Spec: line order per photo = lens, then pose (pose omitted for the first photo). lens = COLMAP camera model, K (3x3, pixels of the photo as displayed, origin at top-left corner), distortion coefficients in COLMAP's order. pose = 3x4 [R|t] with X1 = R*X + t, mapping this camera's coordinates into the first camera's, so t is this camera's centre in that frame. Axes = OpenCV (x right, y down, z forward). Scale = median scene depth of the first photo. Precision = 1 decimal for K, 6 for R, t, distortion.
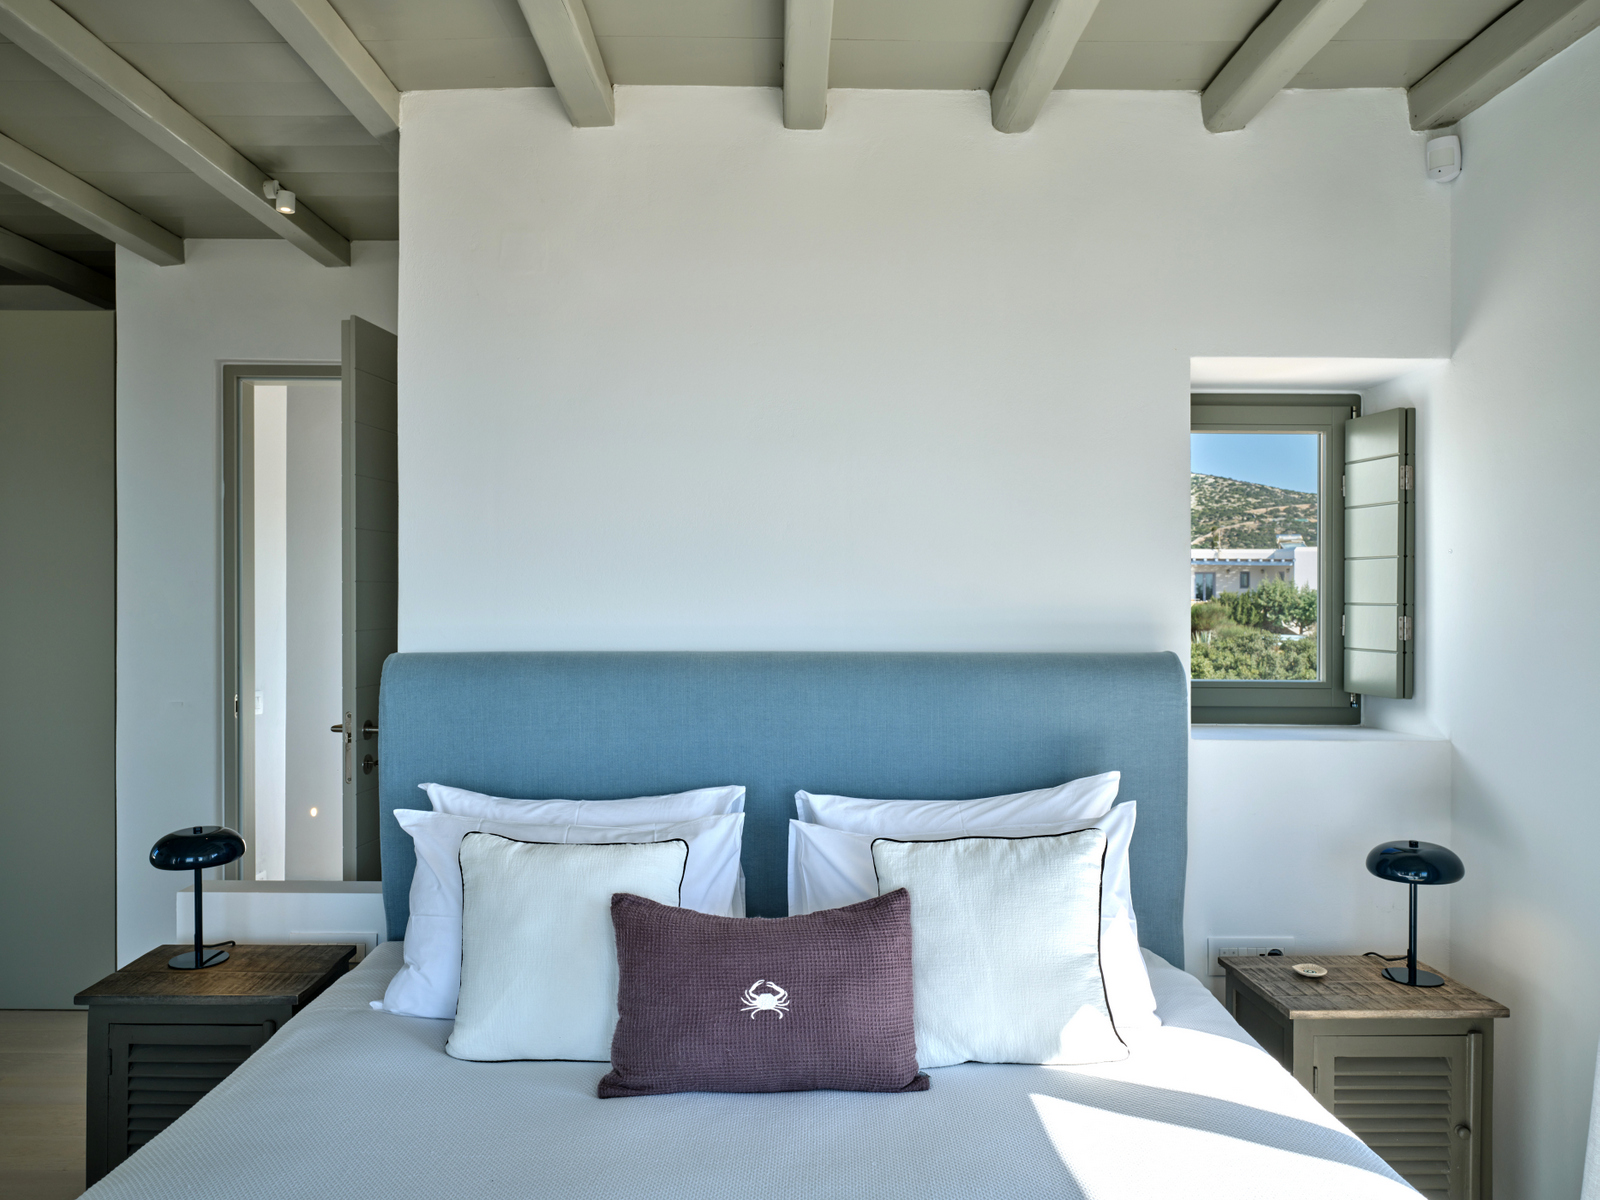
lens RADIAL K [[1160.4, 0, 800.0], [0, 1160.4, 600.0], [0, 0, 1]] dist [0.005309, 0.002419]
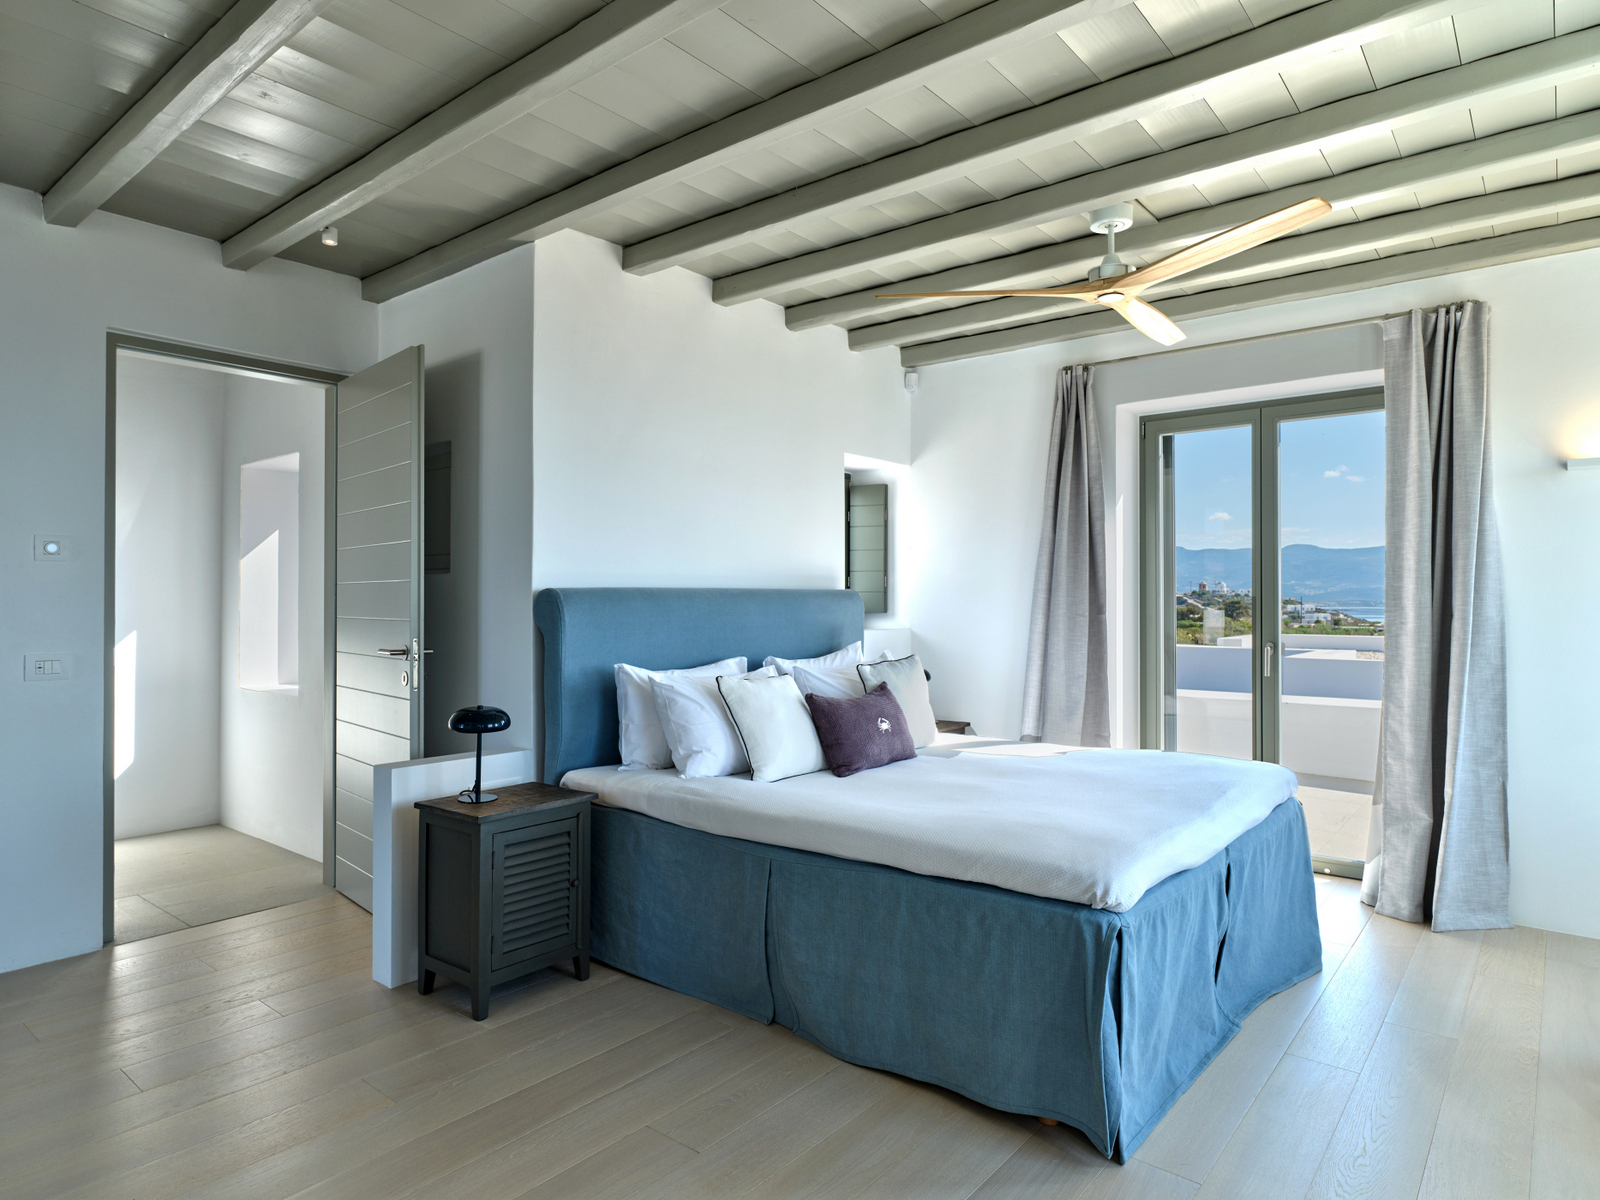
lens RADIAL K [[942.7, 0, 800.0], [0, 942.7, 600.0], [0, 0, 1]] dist [0.000158, 0.000047]
pose [[0.636426, -0.004053, 0.771327, -1.133552], [0.009706, 0.999949, -0.002754, 0.071827], [-0.771276, 0.009239, 0.636433, -0.044233]]
